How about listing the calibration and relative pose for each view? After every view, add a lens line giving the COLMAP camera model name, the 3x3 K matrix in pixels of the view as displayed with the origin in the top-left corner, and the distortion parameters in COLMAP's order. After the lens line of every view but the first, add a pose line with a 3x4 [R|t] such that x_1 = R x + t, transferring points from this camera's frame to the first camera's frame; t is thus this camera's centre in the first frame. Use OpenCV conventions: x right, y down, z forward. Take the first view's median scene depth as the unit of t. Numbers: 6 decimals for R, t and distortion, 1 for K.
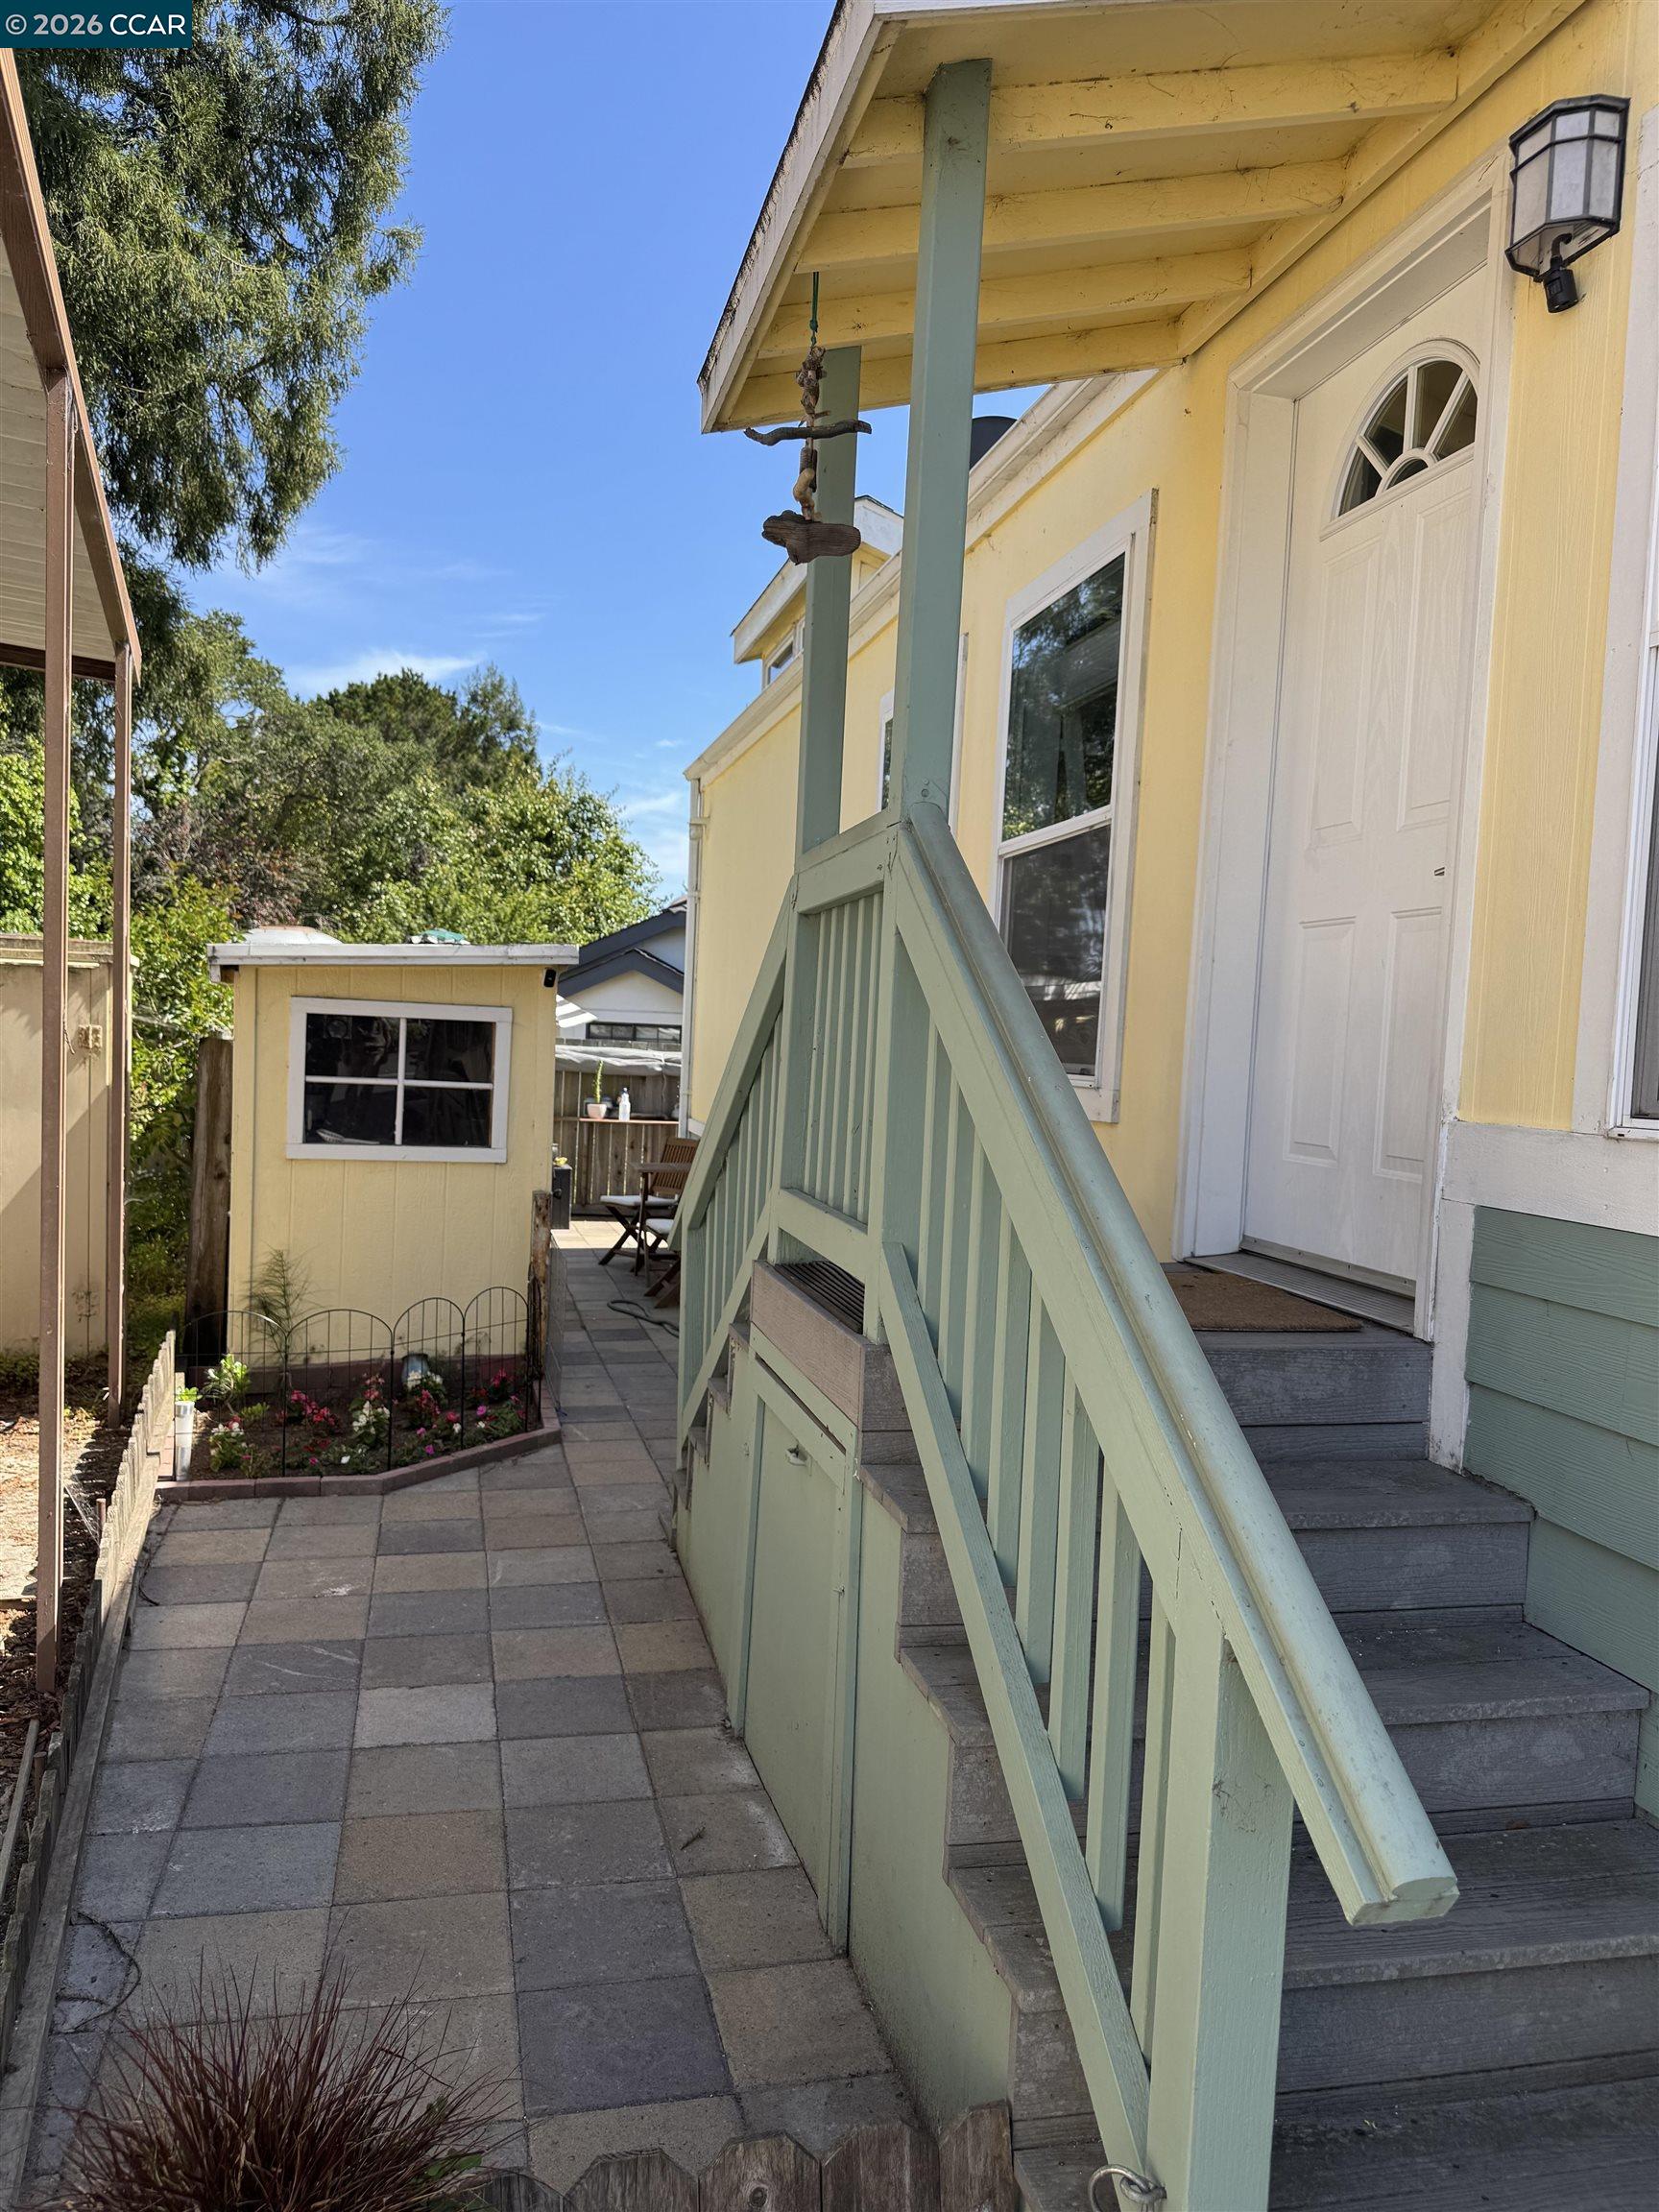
lens RADIAL K [[1587.5, 0, 830.0], [0, 1587.5, 1128.7], [0, 0, 1]] dist [0.028448, -0.043428]
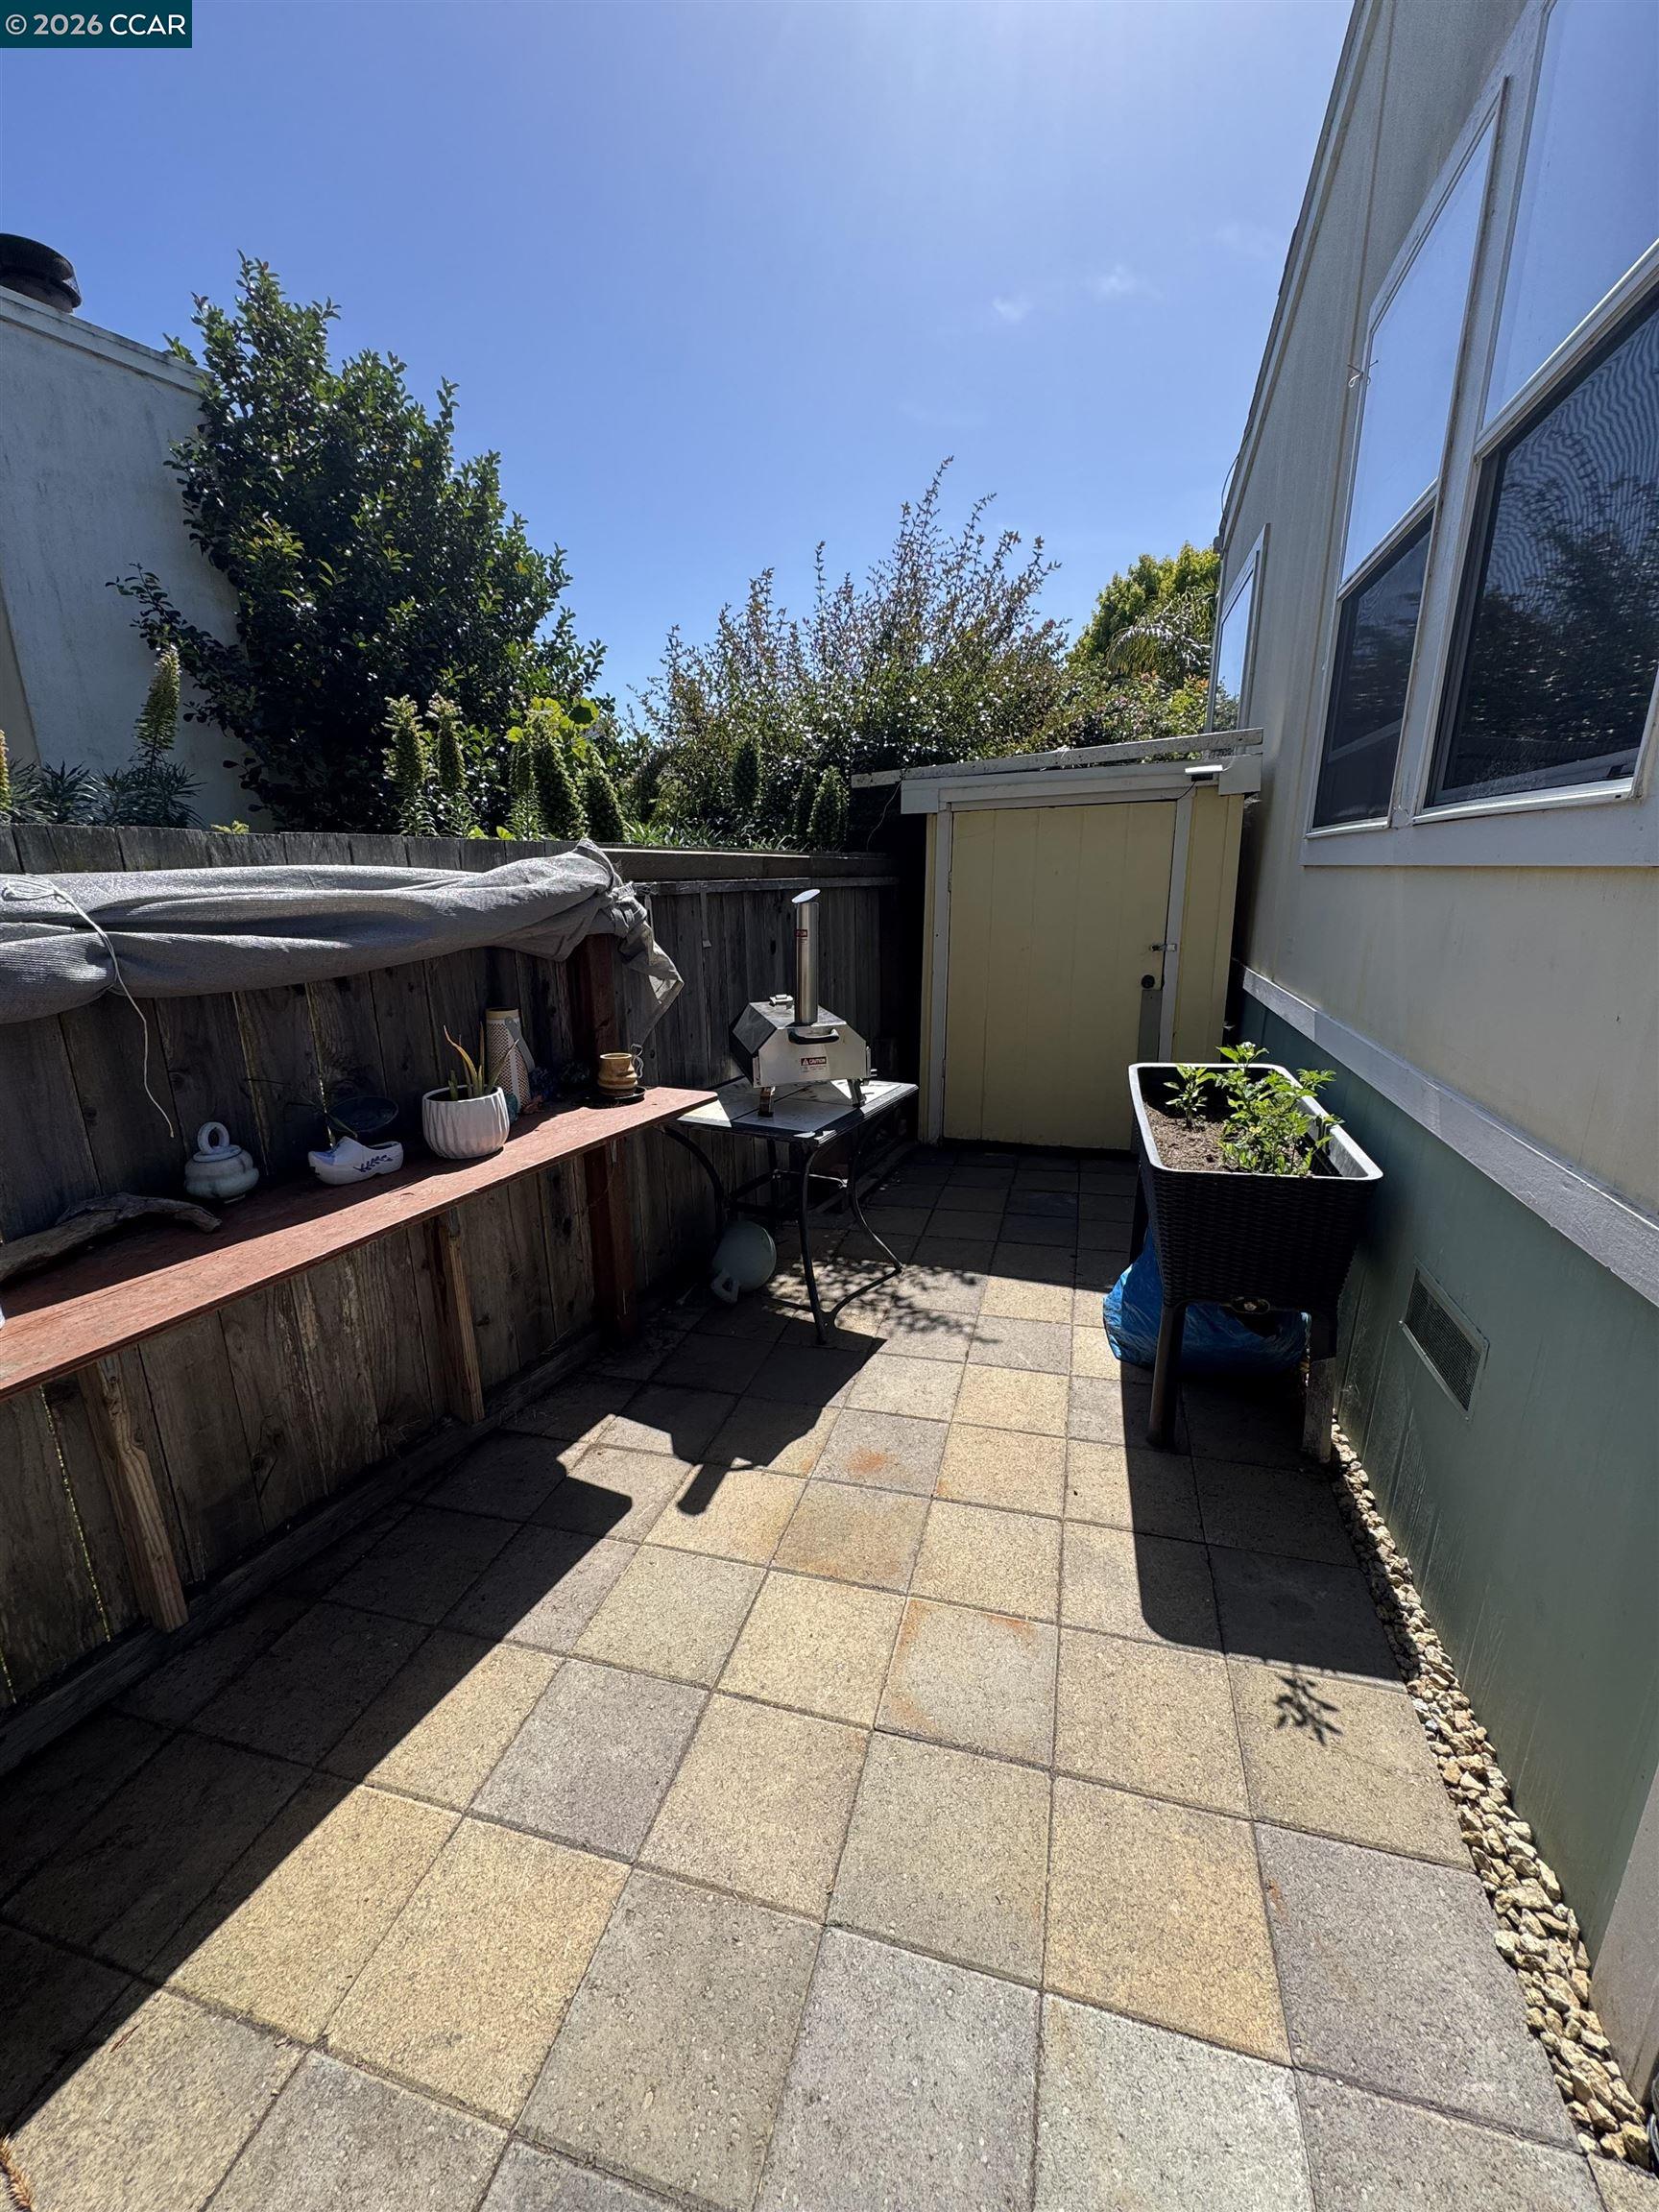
lens RADIAL K [[881.2, 0, 821.0], [0, 881.2, 1113.8], [0, 0, 1]] dist [-0.000426, 0.000456]
pose [[0.502032, -0.281151, 0.817874, -0.123835], [0.090434, 0.957566, 0.273660, -0.034538], [-0.860108, -0.063422, 0.506154, 0.719715]]
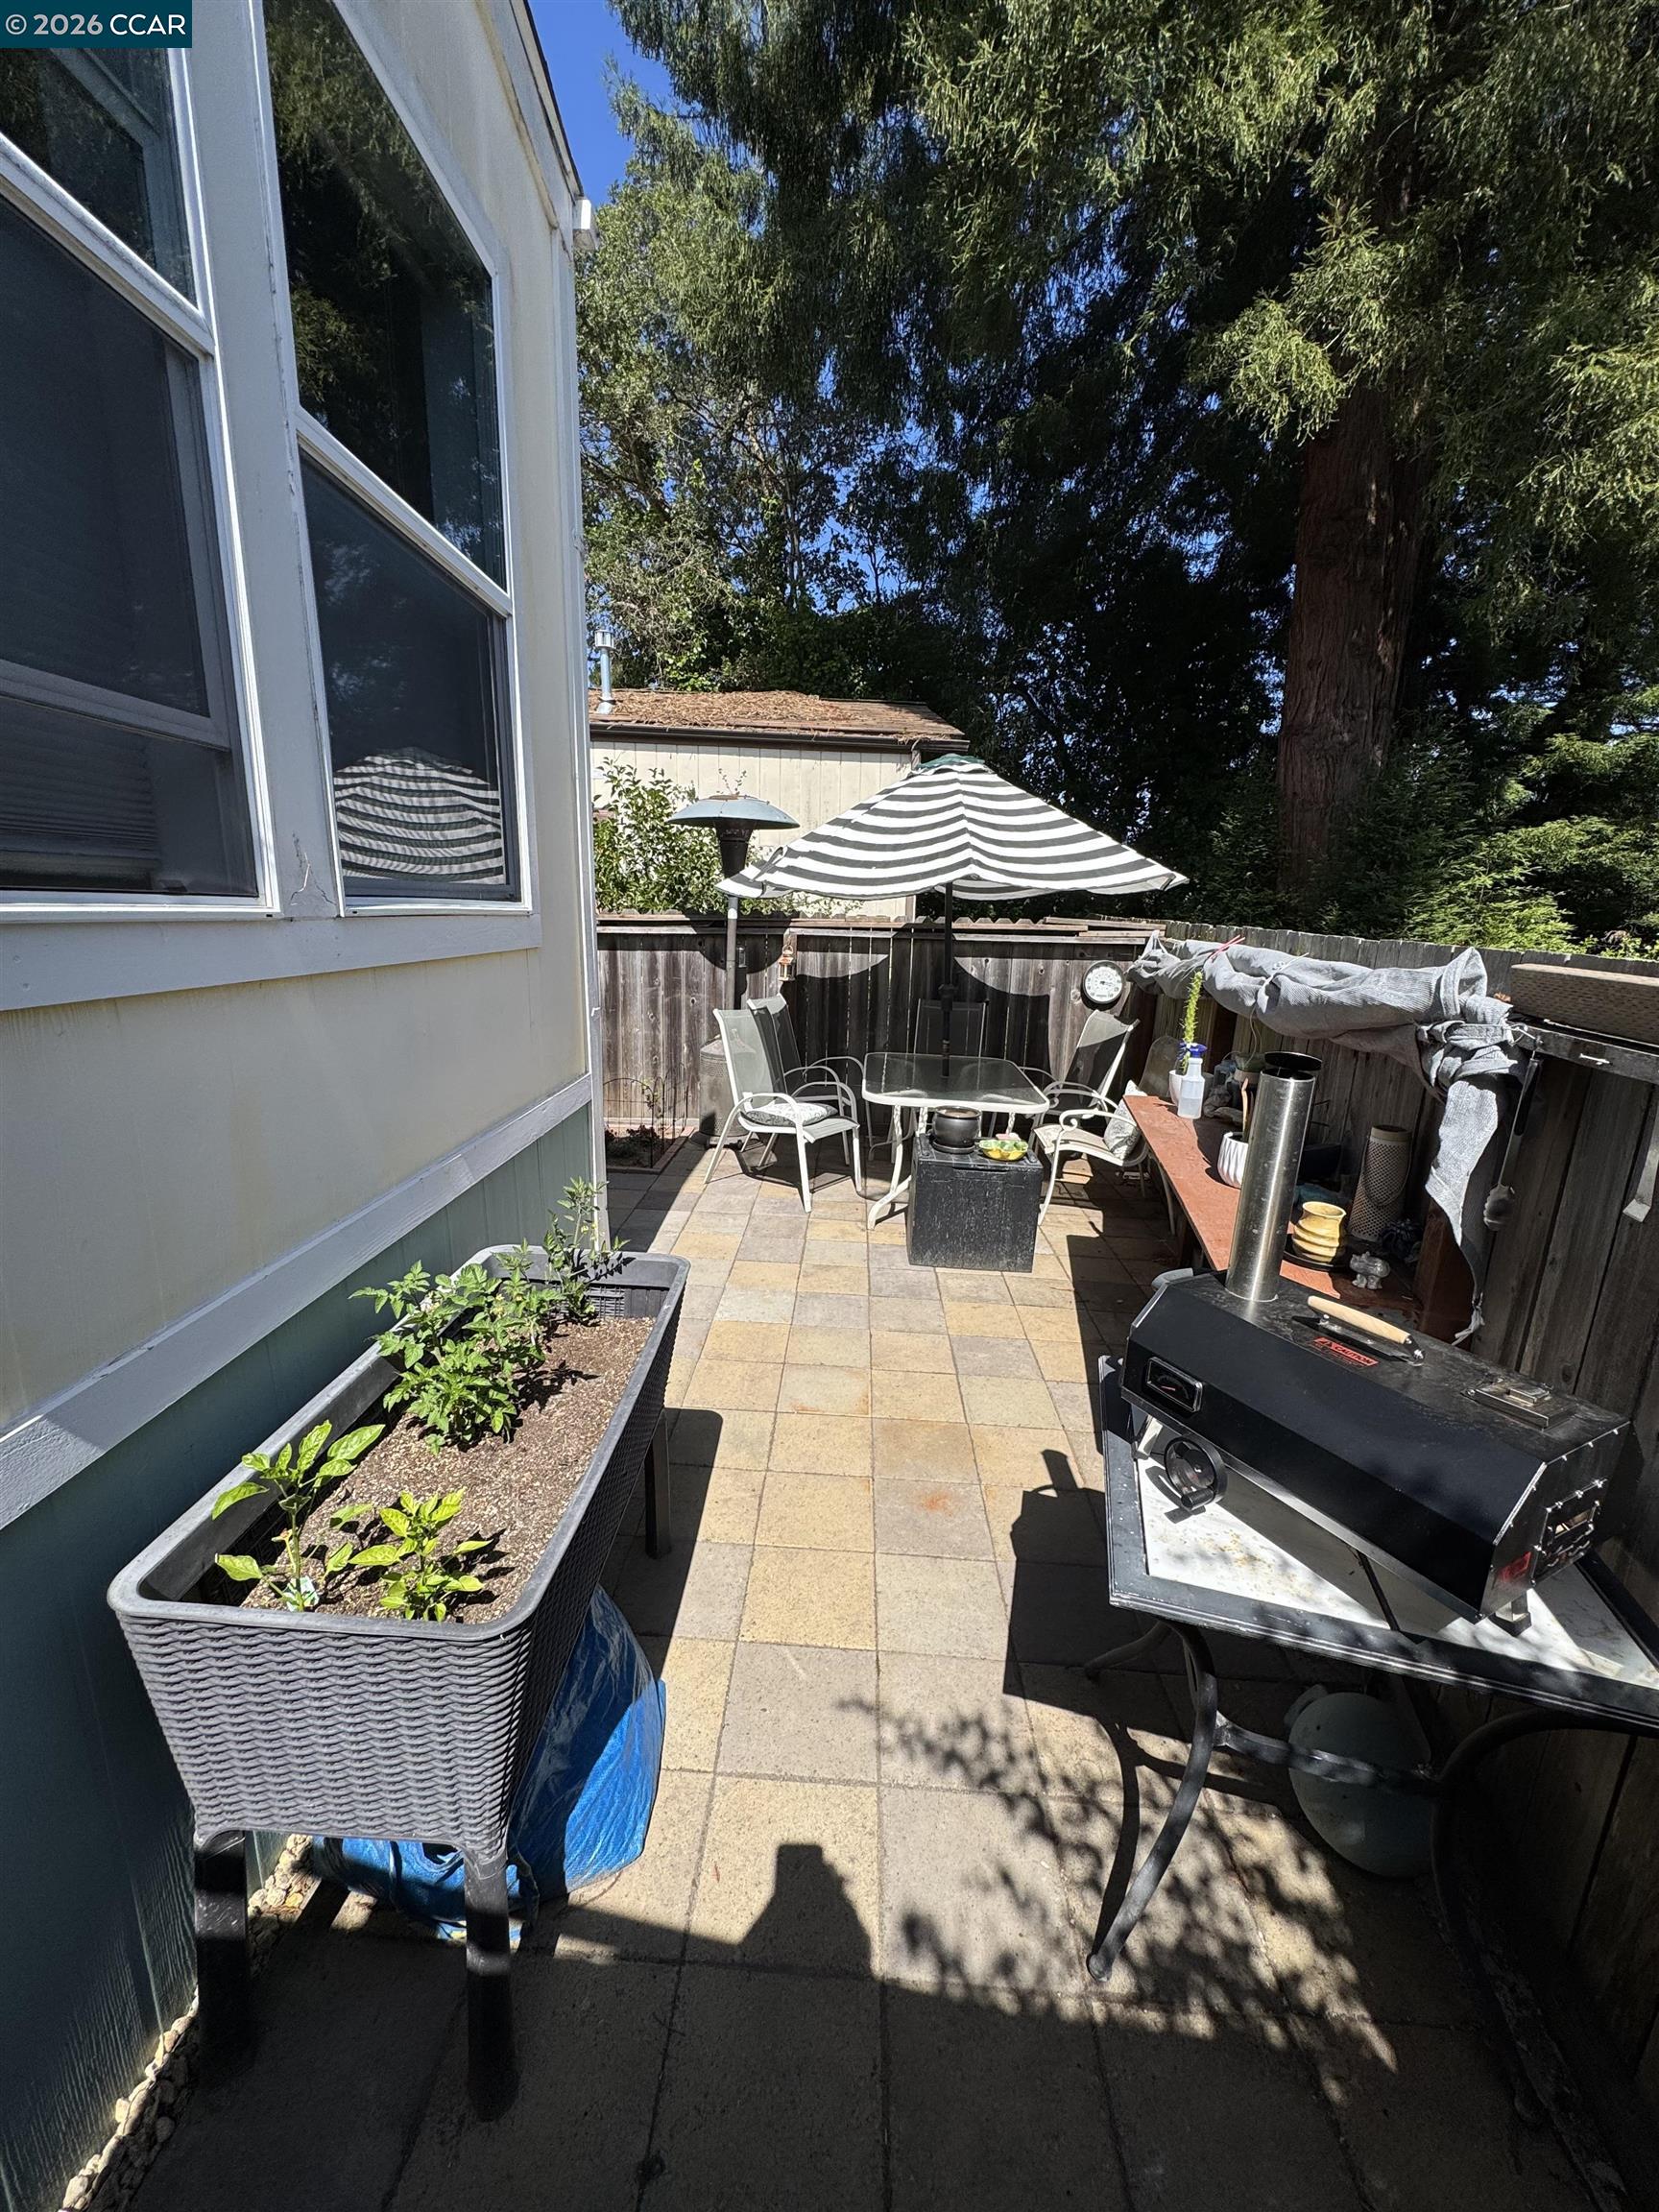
lens RADIAL K [[881.2, 0, 834.3], [0, 881.2, 1115.7], [0, 0, 1]] dist [-0.000426, 0.000456]
pose [[-0.262828, 0.164124, -0.950781, 0.102017], [-0.091738, 0.976711, 0.193960, -0.035294], [0.960471, 0.138201, -0.241651, 0.786540]]
